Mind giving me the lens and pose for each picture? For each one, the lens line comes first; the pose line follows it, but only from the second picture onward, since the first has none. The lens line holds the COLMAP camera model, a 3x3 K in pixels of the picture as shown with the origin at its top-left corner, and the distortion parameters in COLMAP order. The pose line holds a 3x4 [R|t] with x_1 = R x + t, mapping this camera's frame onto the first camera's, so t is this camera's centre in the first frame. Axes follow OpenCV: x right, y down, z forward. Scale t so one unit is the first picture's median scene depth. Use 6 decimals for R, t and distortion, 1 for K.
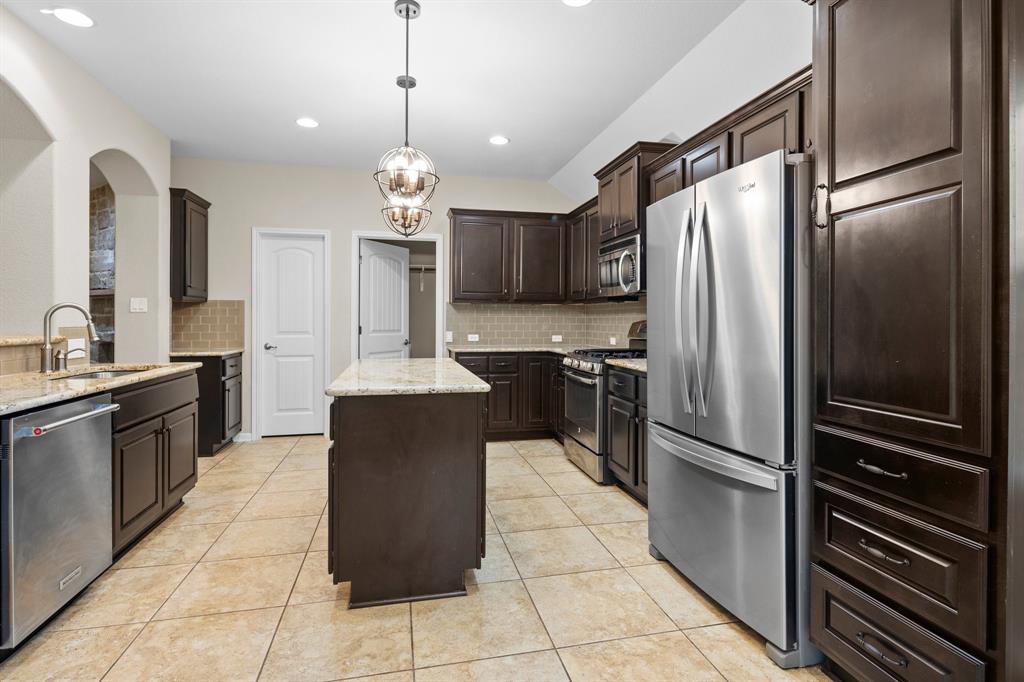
lens RADIAL K [[499.9, 0, 511.5], [0, 499.9, 327.6], [0, 0, 1]] dist [0.001914, -0.002488]
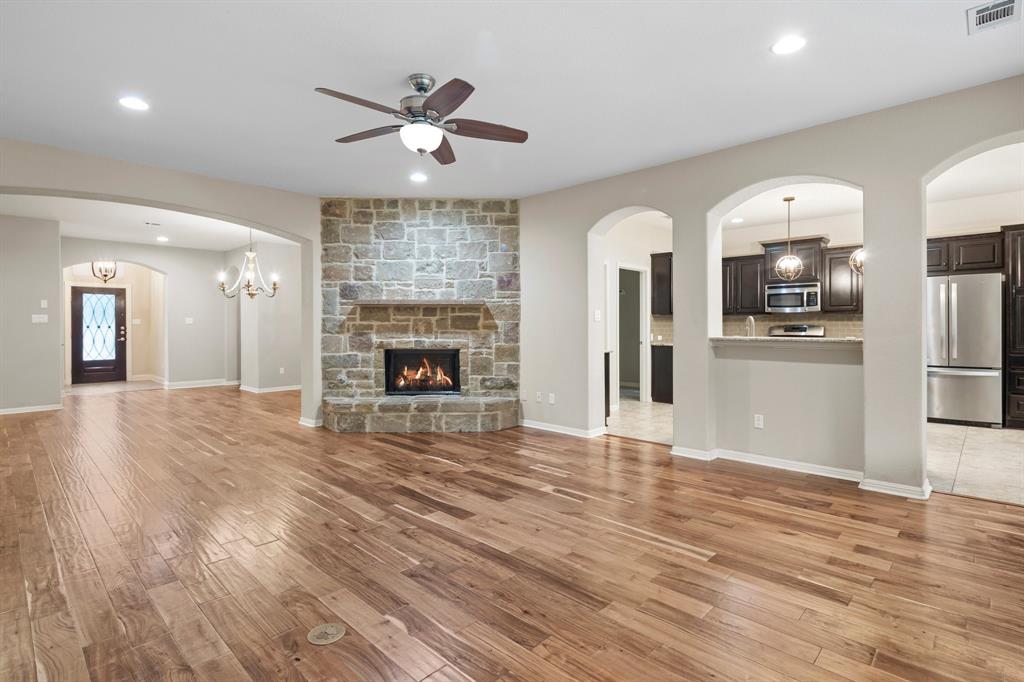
lens RADIAL K [[499.9, 0, 511.5], [0, 499.9, 327.6], [0, 0, 1]] dist [0.001914, -0.002488]
pose [[0.838876, -0.005123, 0.544299, -1.265762], [0.010751, 0.999917, -0.007159, -0.004097], [-0.544217, 0.011857, 0.838861, -0.003097]]
